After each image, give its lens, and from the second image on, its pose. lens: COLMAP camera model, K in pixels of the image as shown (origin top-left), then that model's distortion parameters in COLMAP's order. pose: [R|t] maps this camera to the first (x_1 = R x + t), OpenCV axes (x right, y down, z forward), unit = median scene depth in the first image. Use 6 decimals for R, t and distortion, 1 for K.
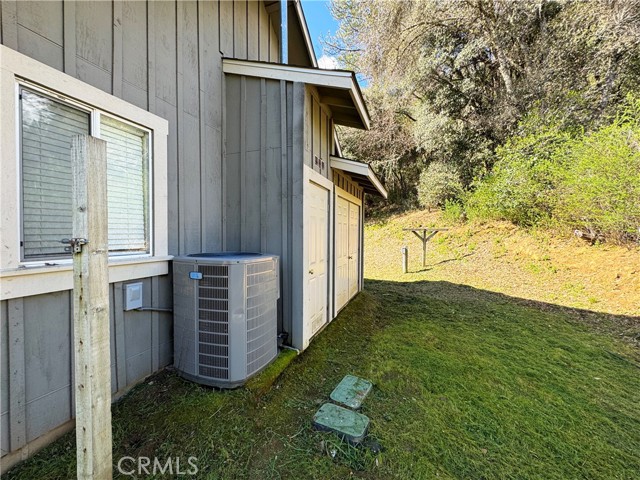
lens RADIAL K [[255.1, 0, 321.1], [0, 255.1, 237.3], [0, 0, 1]] dist [-0.000687, 0.000404]
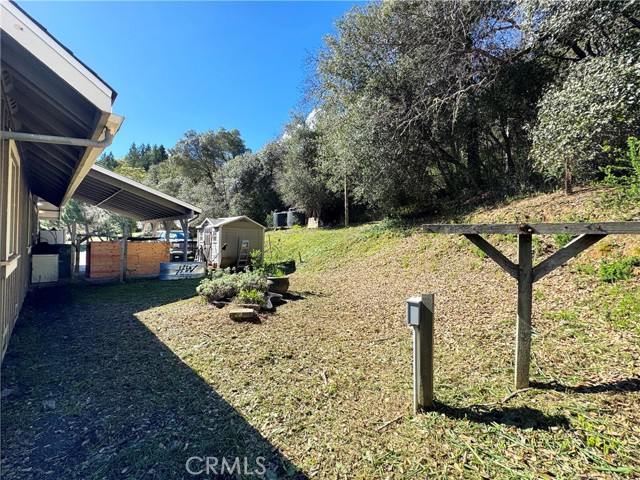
lens RADIAL K [[255.1, 0, 318.6], [0, 255.1, 240.7], [0, 0, 1]] dist [-0.000687, 0.000404]
pose [[0.922675, 0.007346, -0.385509, 0.288687], [-0.015564, 0.999713, -0.018201, -0.010446], [0.385265, 0.022794, 0.922524, 0.640662]]
